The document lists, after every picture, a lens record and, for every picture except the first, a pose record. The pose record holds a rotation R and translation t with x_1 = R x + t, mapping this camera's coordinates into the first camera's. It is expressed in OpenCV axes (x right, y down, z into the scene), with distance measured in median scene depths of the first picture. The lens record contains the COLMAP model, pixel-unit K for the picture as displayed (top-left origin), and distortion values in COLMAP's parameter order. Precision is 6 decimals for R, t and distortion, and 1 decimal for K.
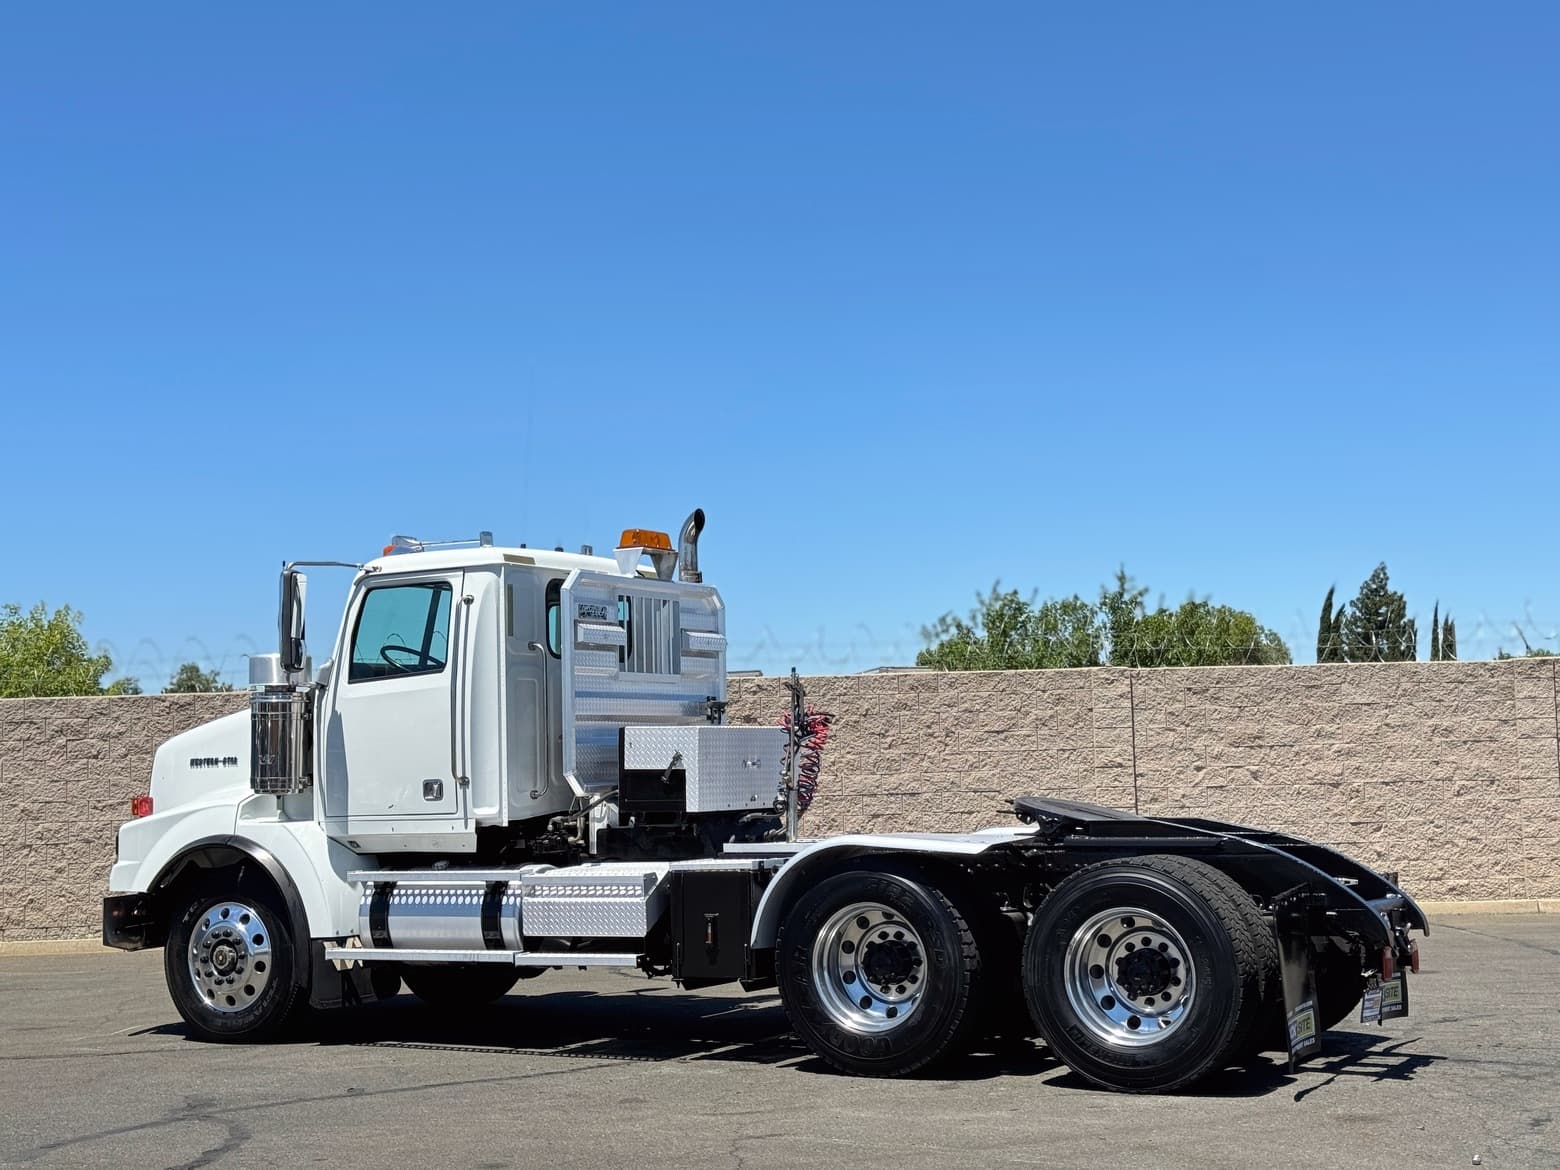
lens RADIAL K [[2171.9, 0, 785.9], [0, 2171.9, 590.0], [0, 0, 1]] dist [0.183329, -0.330339]
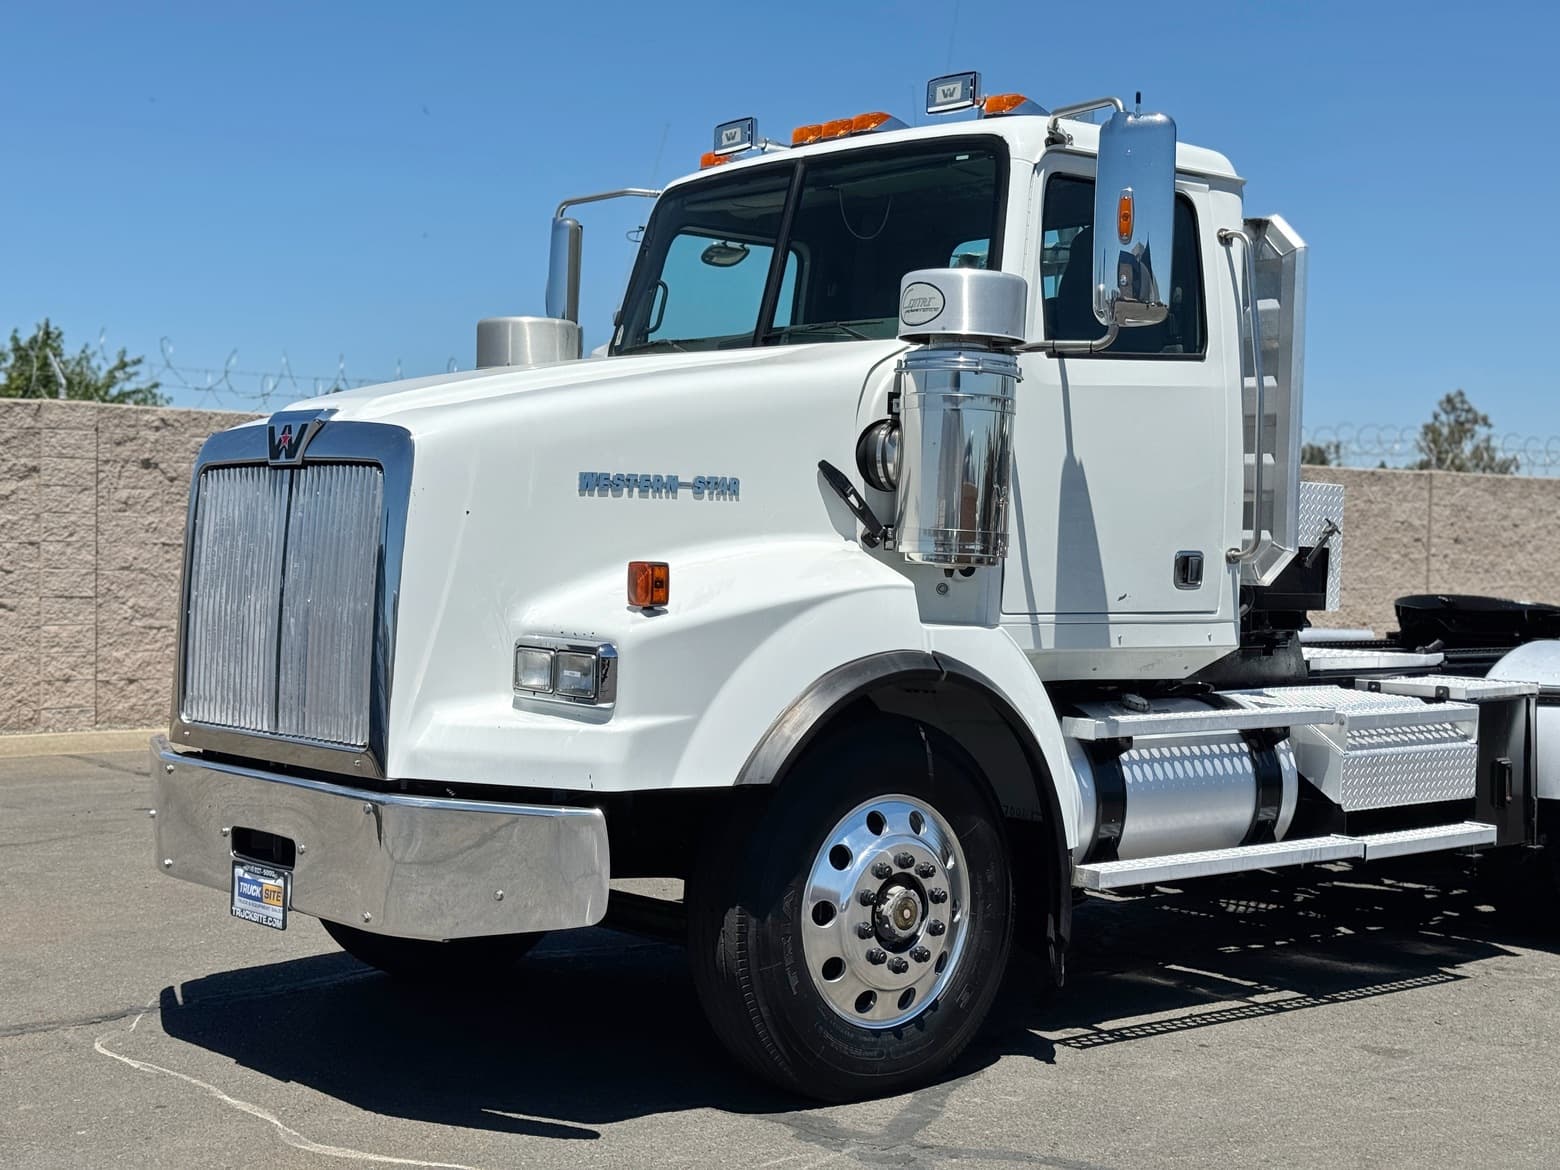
lens RADIAL K [[2171.9, 0, 785.9], [0, 2171.9, 590.0], [0, 0, 1]] dist [0.183329, -0.330339]
pose [[0.807582, 0.025450, 0.589206, -0.277649], [-0.084402, 0.993772, 0.072760, 0.029260], [-0.583684, -0.108489, 0.804700, 0.270445]]
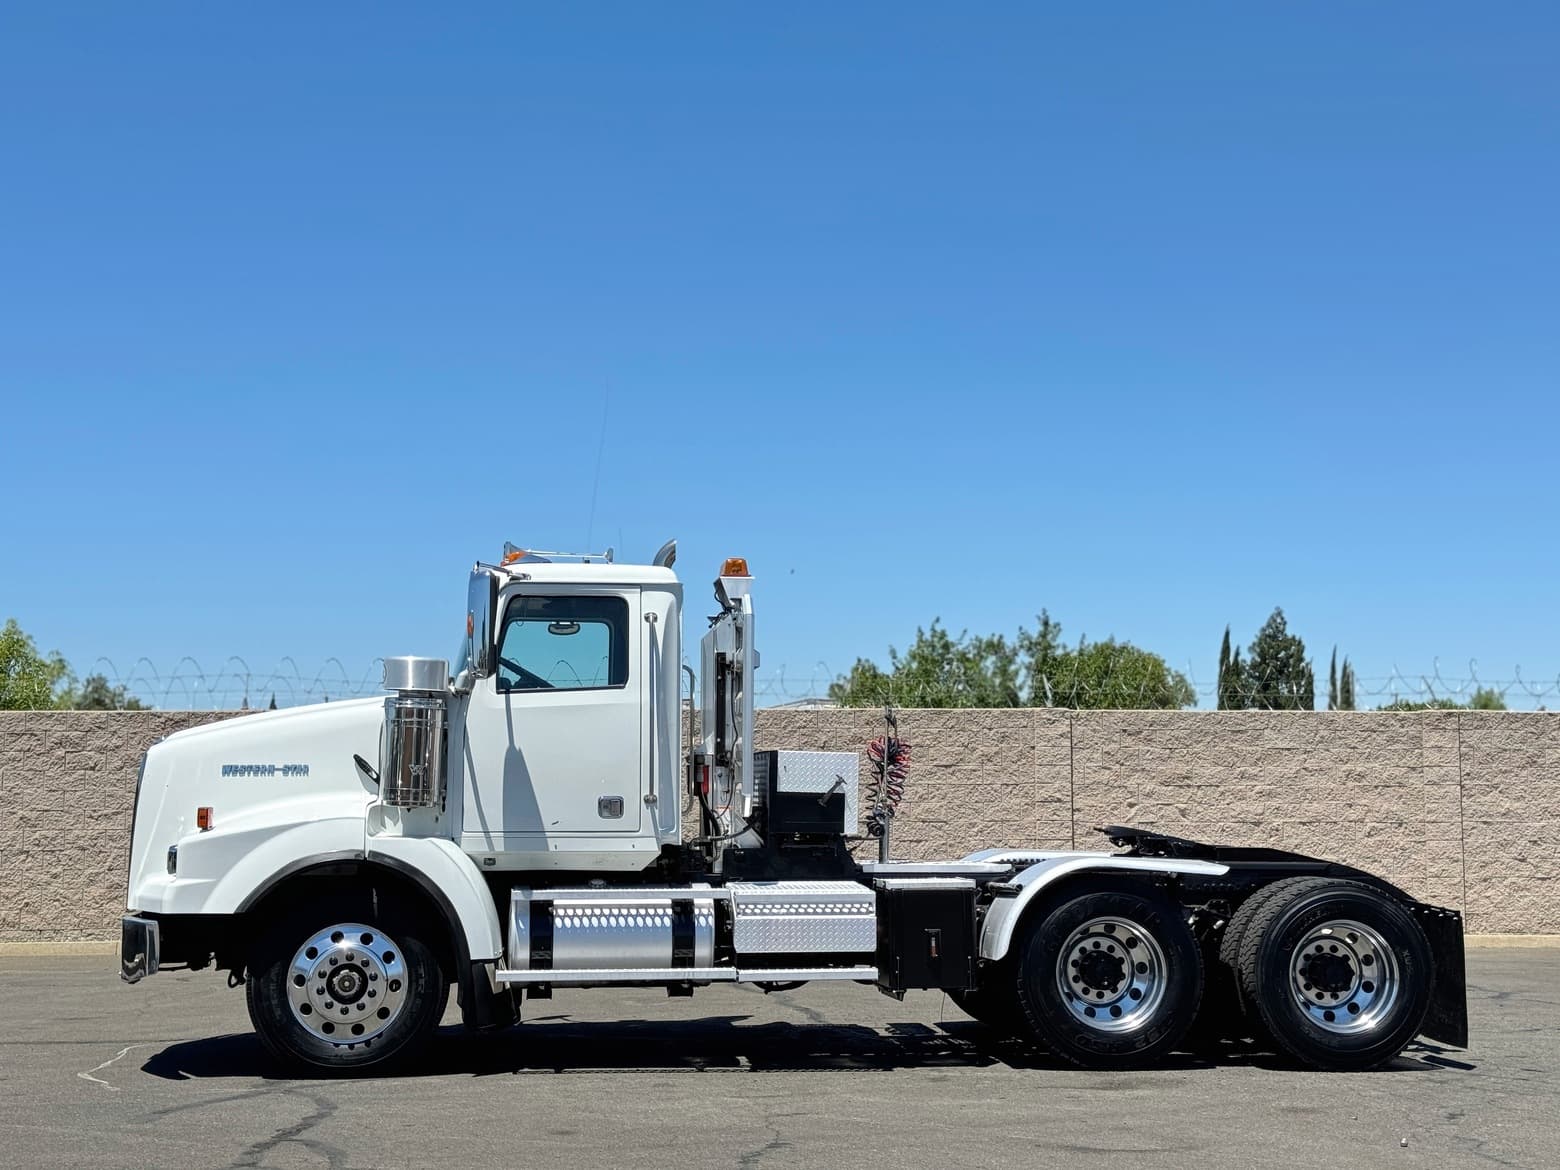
lens RADIAL K [[2171.9, 0, 785.9], [0, 2171.9, 590.0], [0, 0, 1]] dist [0.183329, -0.330339]
pose [[0.998674, 0.029067, 0.042484, -0.028893], [-0.028508, 0.999499, -0.013714, -0.004230], [-0.042862, 0.012485, 0.999003, -0.063377]]
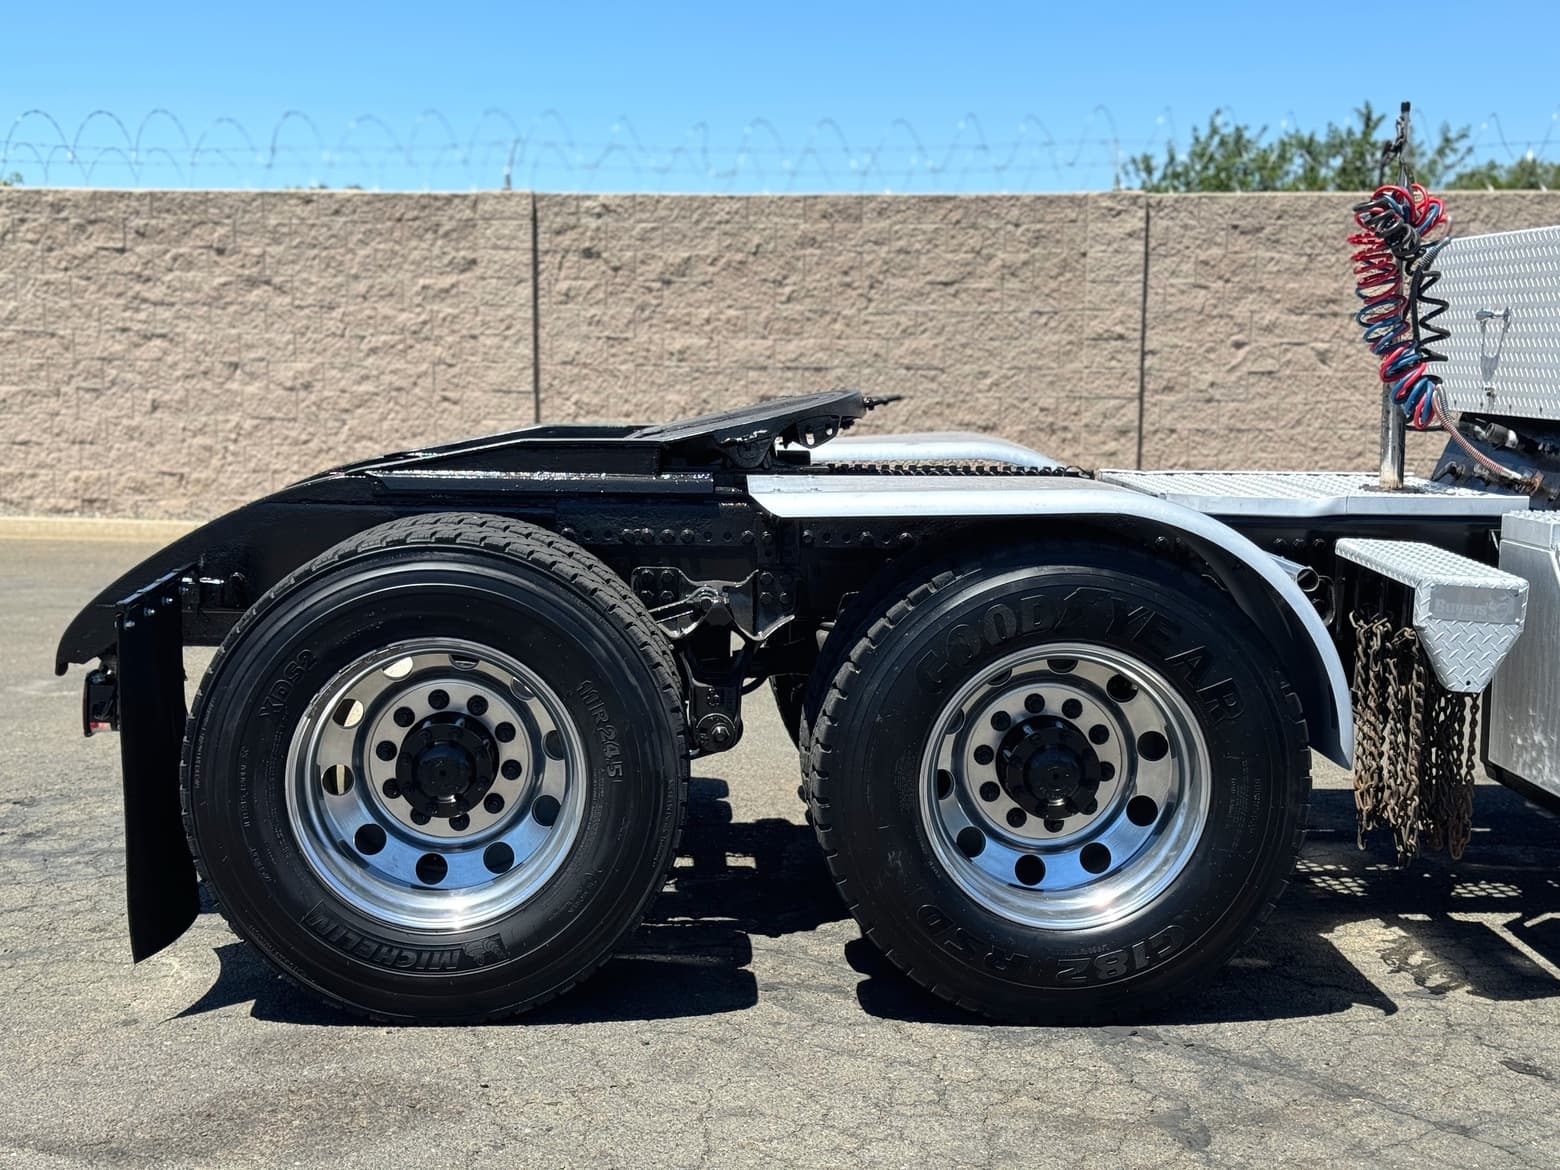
lens RADIAL K [[2171.9, 0, 785.9], [0, 2171.9, 590.0], [0, 0, 1]] dist [0.183329, -0.330339]
pose [[0.989465, 0.052106, -0.135074, 0.145538], [-0.024263, 0.979474, 0.200104, 0.023037], [0.142728, -0.194719, 0.970419, 0.300443]]
